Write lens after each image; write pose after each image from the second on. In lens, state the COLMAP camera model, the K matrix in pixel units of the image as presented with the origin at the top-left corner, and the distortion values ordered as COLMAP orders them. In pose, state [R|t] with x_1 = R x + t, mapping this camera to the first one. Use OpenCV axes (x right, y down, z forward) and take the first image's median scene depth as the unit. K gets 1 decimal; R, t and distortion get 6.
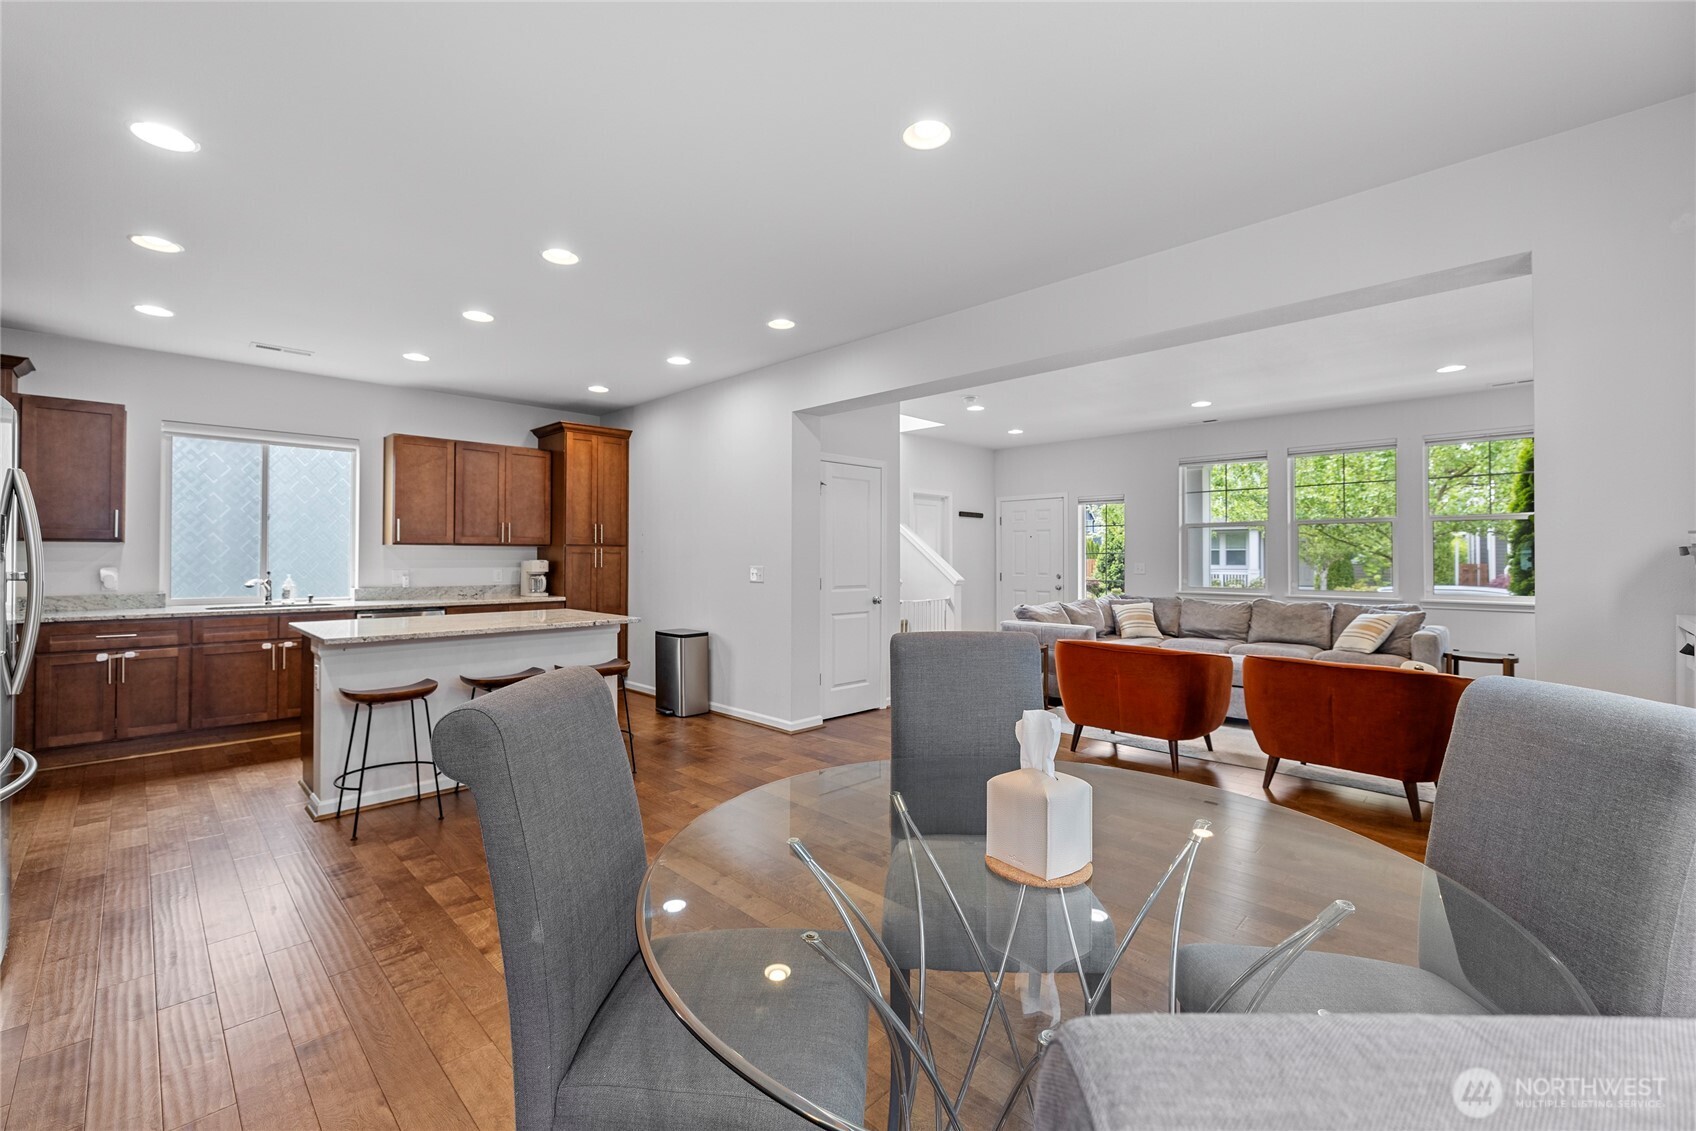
lens RADIAL K [[709.9, 0, 838.7], [0, 709.9, 547.6], [0, 0, 1]] dist [-0.000359, -0.000364]
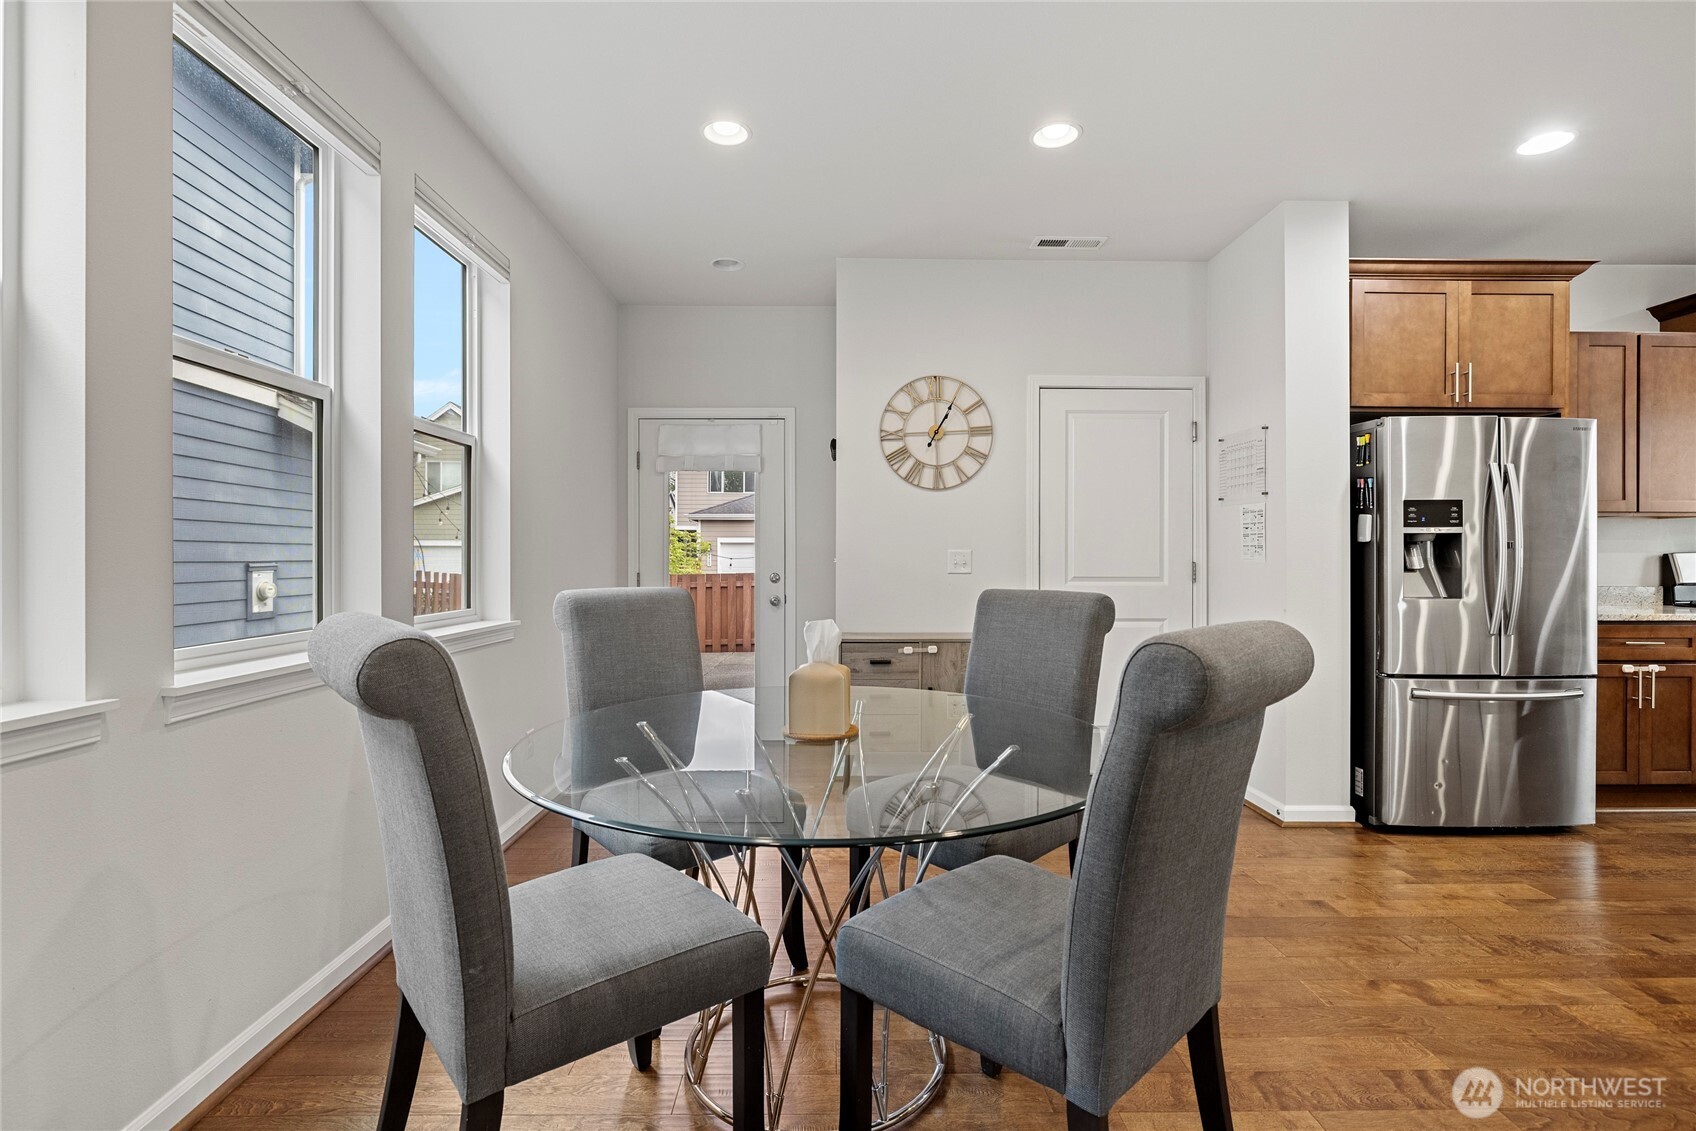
lens RADIAL K [[788.4, 0, 838.7], [0, 788.4, 560.5], [0, 0, 1]] dist [-0.010314, 0.001030]
pose [[-0.699961, -0.001577, -0.714179, 0.270454], [0.006798, 0.999938, -0.008870, 0.027419], [0.714149, -0.011064, -0.699907, 0.426687]]
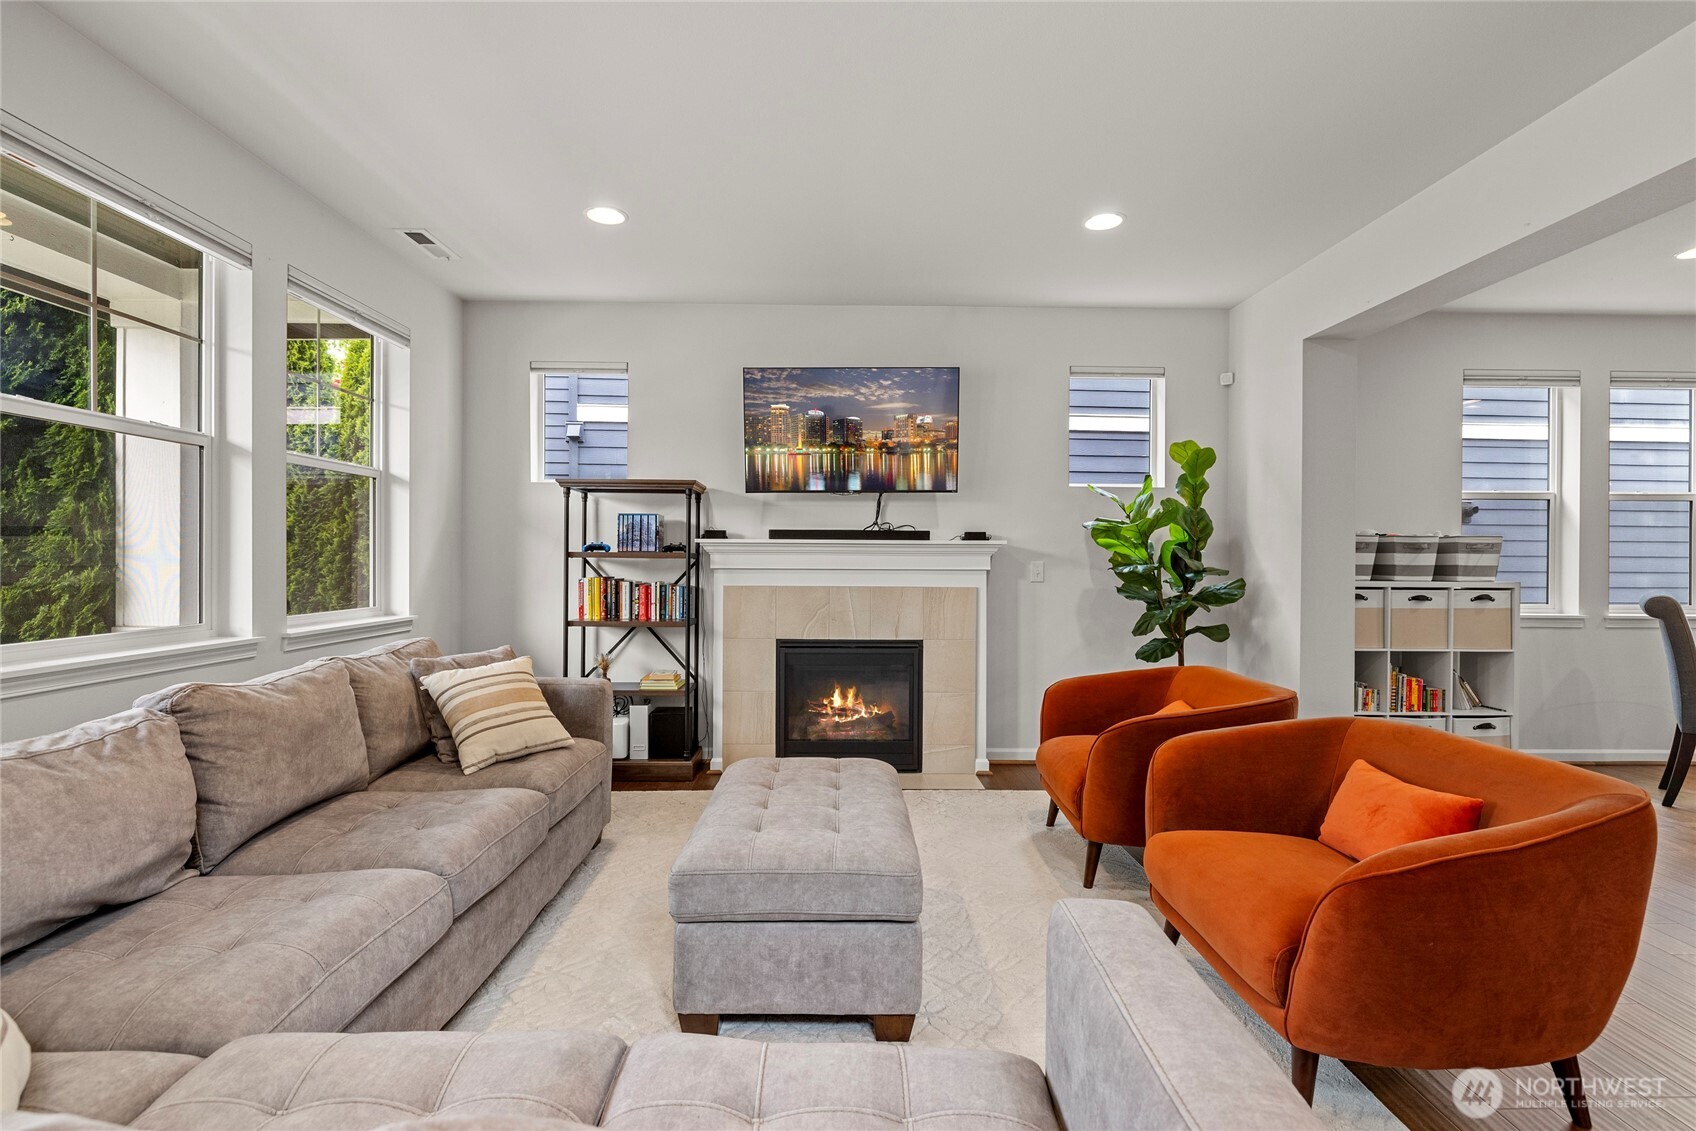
lens RADIAL K [[762.1, 0, 848.0], [0, 762.1, 565.5], [0, 0, 1]] dist [-0.008867, -0.000097]
pose [[-0.718343, -0.011547, 0.695593, 0.258457], [-0.016128, 0.999870, -0.000057, 0.027035], [-0.695502, -0.011259, -0.718436, 1.161606]]
